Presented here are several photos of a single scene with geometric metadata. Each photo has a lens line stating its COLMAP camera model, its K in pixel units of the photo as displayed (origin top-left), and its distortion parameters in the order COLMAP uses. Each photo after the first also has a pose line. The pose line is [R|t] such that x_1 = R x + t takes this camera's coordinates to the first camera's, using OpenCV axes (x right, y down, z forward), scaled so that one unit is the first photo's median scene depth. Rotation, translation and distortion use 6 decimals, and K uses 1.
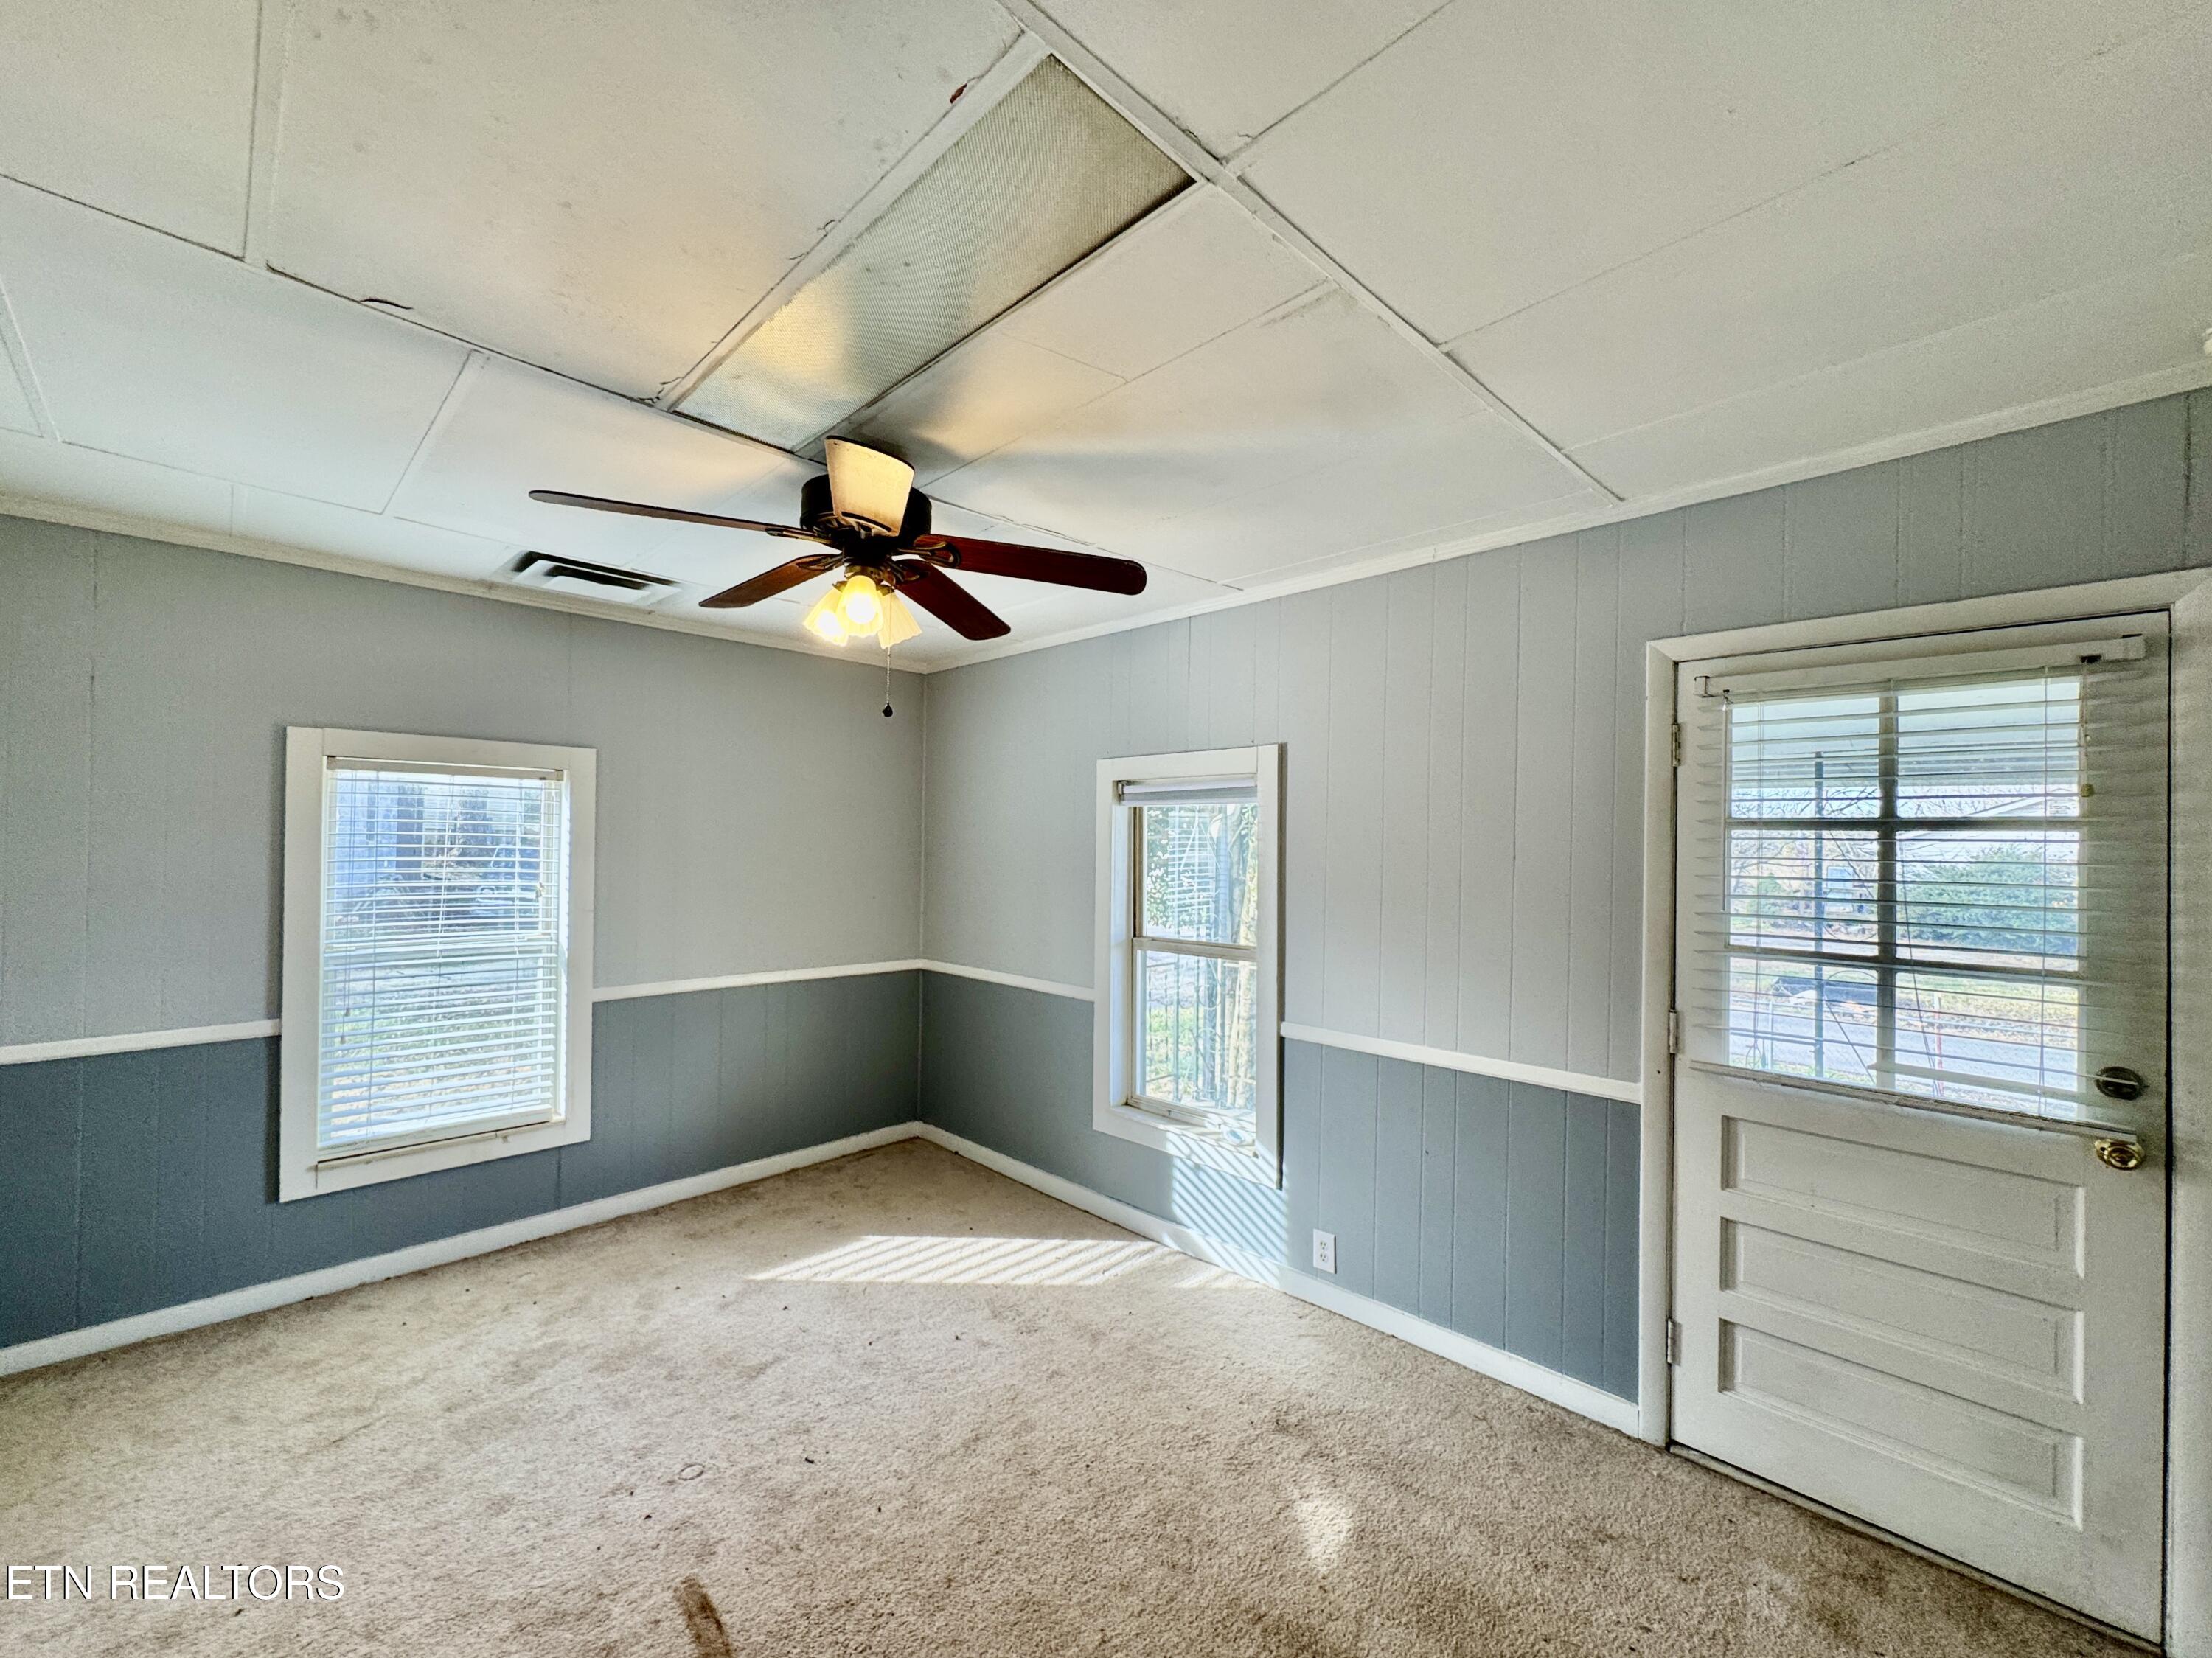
lens RADIAL K [[896.1, 0, 1114.3], [0, 896.1, 835.2], [0, 0, 1]] dist [0.000468, -0.000248]
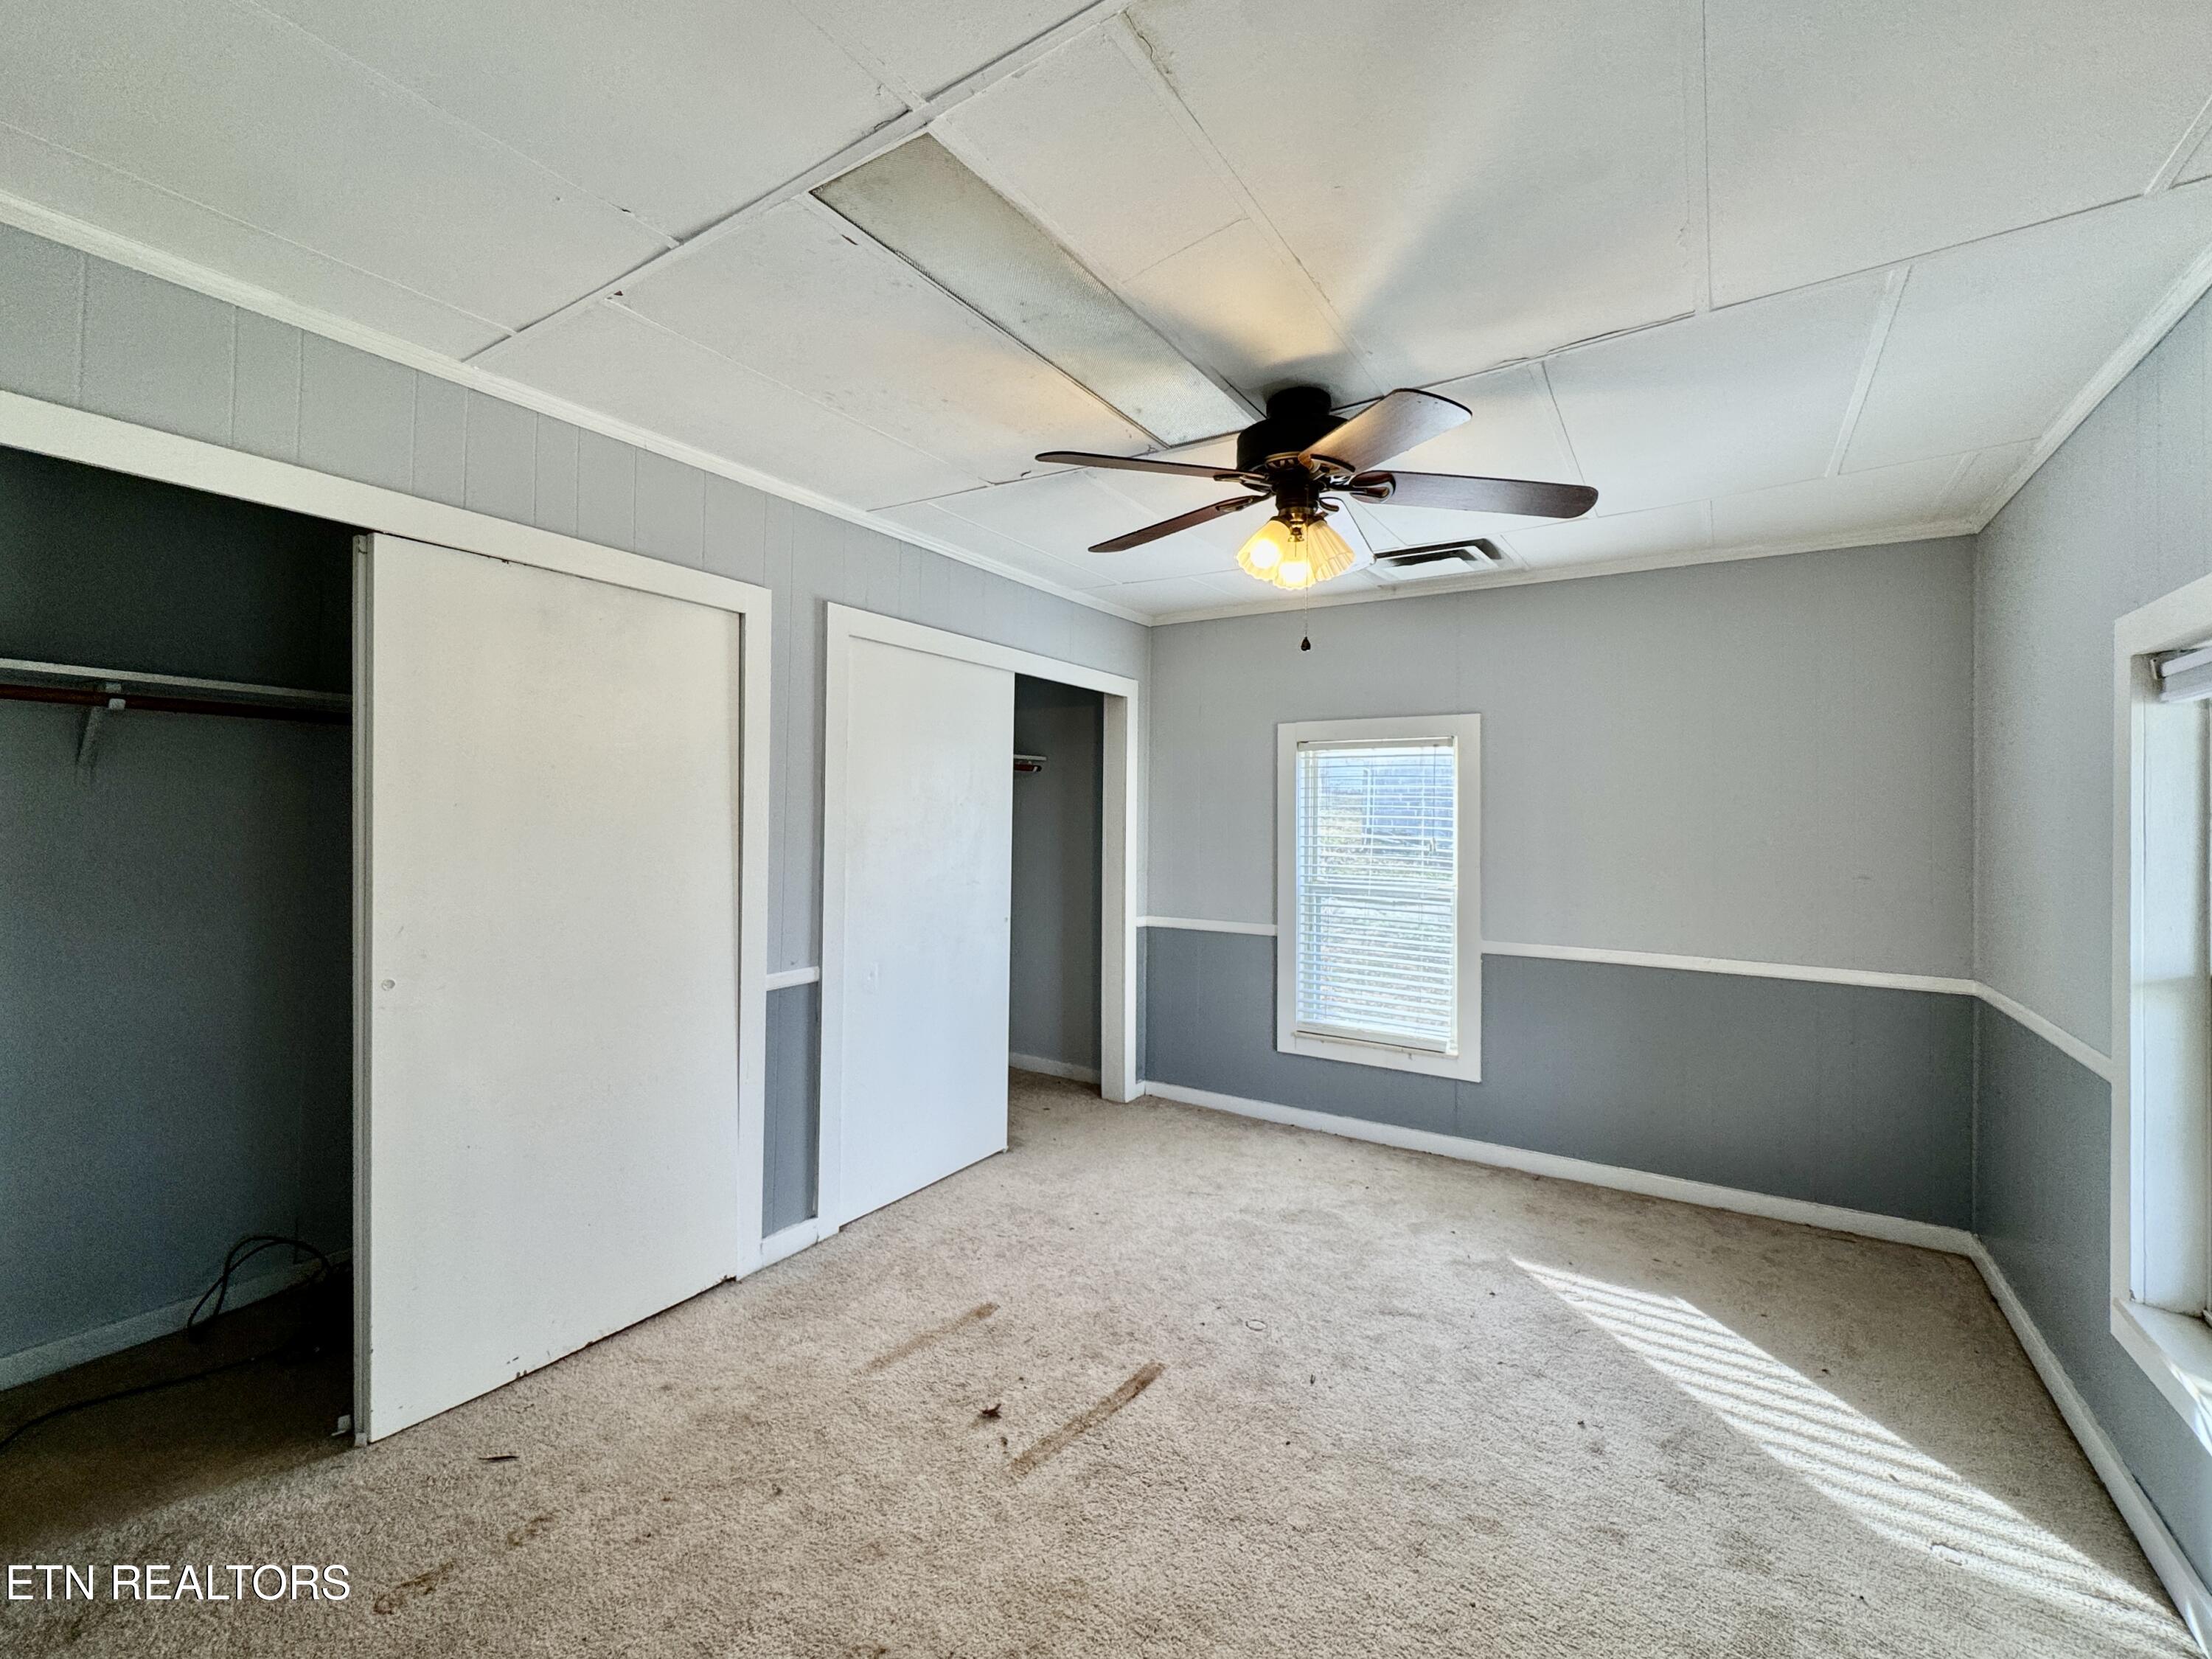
lens RADIAL K [[959.2, 0, 1110.9], [0, 959.2, 819.5], [0, 0, 1]] dist [0.002200, 0.000289]
pose [[0.191853, -0.009580, -0.981377, 0.492348], [0.002526, 0.999954, -0.009267, 0.042024], [0.981420, -0.000701, 0.191868, 0.388761]]
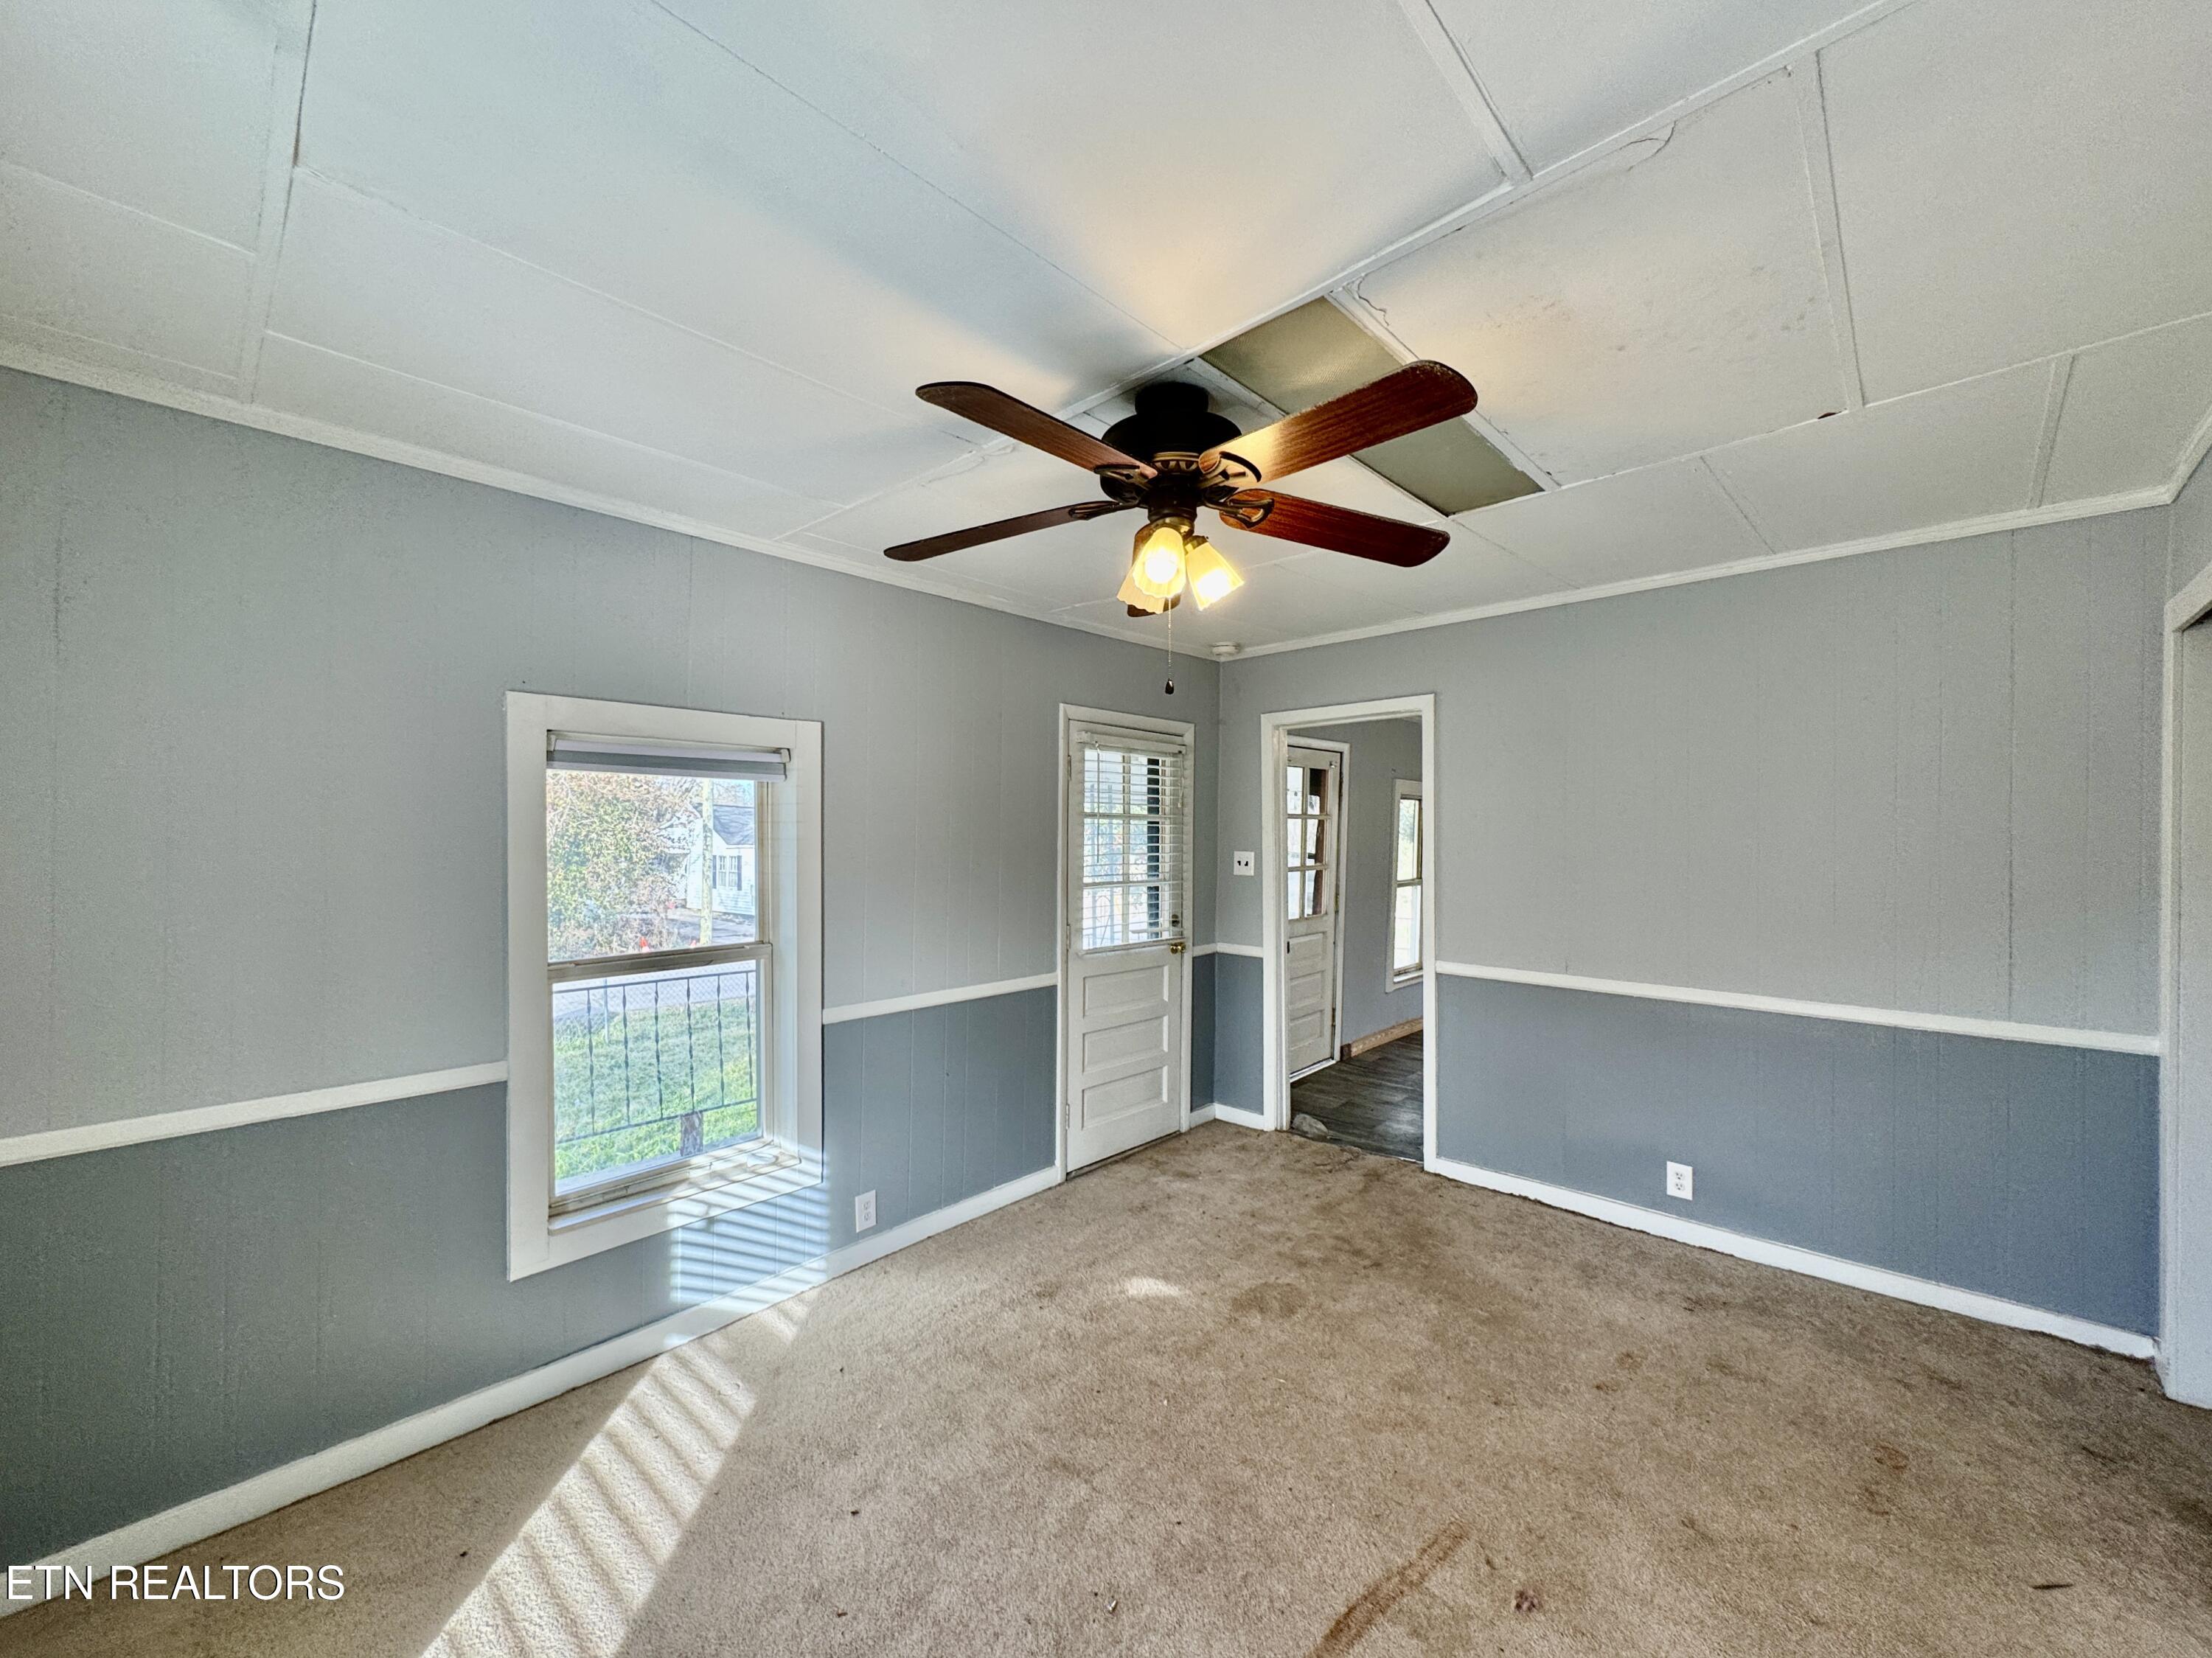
lens RADIAL K [[867.4, 0, 1112.7], [0, 867.4, 826.0], [0, 0, 1]] dist [-0.000054, 0.000066]
pose [[-0.025938, 0.000588, 0.999663, -0.765829], [-0.007038, 0.999975, -0.000771, 0.008635], [-0.999639, -0.007055, -0.025933, 0.710889]]
